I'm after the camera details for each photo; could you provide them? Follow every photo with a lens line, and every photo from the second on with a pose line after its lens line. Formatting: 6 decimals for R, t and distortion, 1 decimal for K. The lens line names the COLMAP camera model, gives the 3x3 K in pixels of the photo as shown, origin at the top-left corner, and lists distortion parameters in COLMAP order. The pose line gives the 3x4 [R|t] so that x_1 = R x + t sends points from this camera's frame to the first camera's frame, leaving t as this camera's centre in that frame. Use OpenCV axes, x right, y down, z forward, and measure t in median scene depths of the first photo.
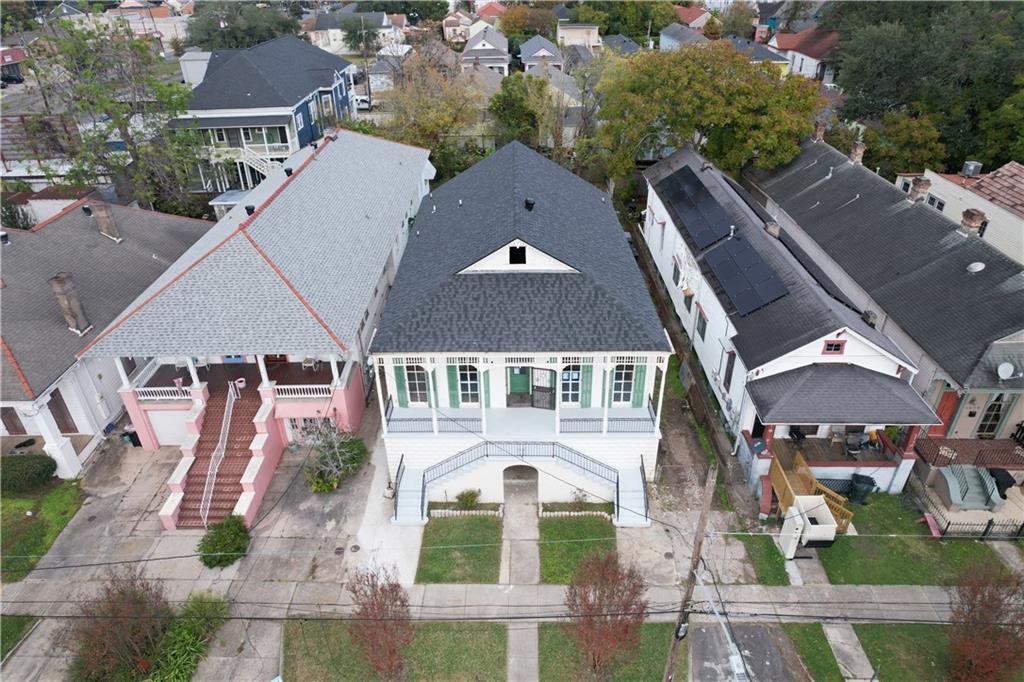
lens RADIAL K [[605.8, 0, 491.0], [0, 605.8, 339.0], [0, 0, 1]] dist [-0.004887, 0.001877]
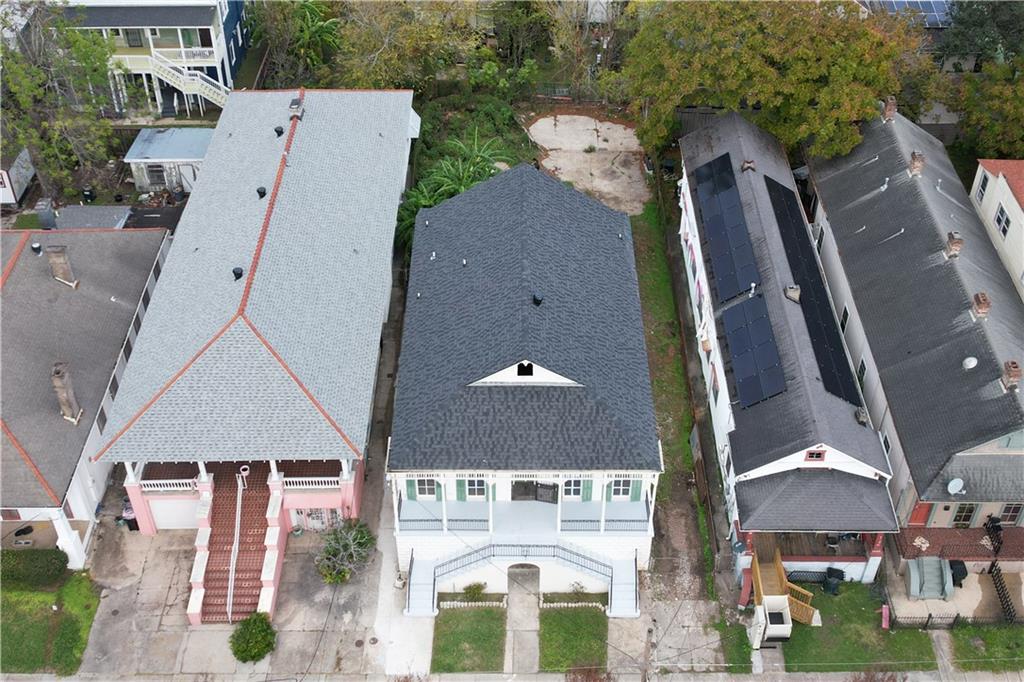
lens RADIAL K [[918.5, 0, 537.0], [0, 918.5, 340.1], [0, 0, 1]] dist [0.075847, -0.152944]
pose [[0.997641, 0.013762, 0.067253, -0.044255], [-0.022001, 0.992119, 0.123353, -0.388591], [-0.065026, -0.124542, 0.990081, -0.586299]]
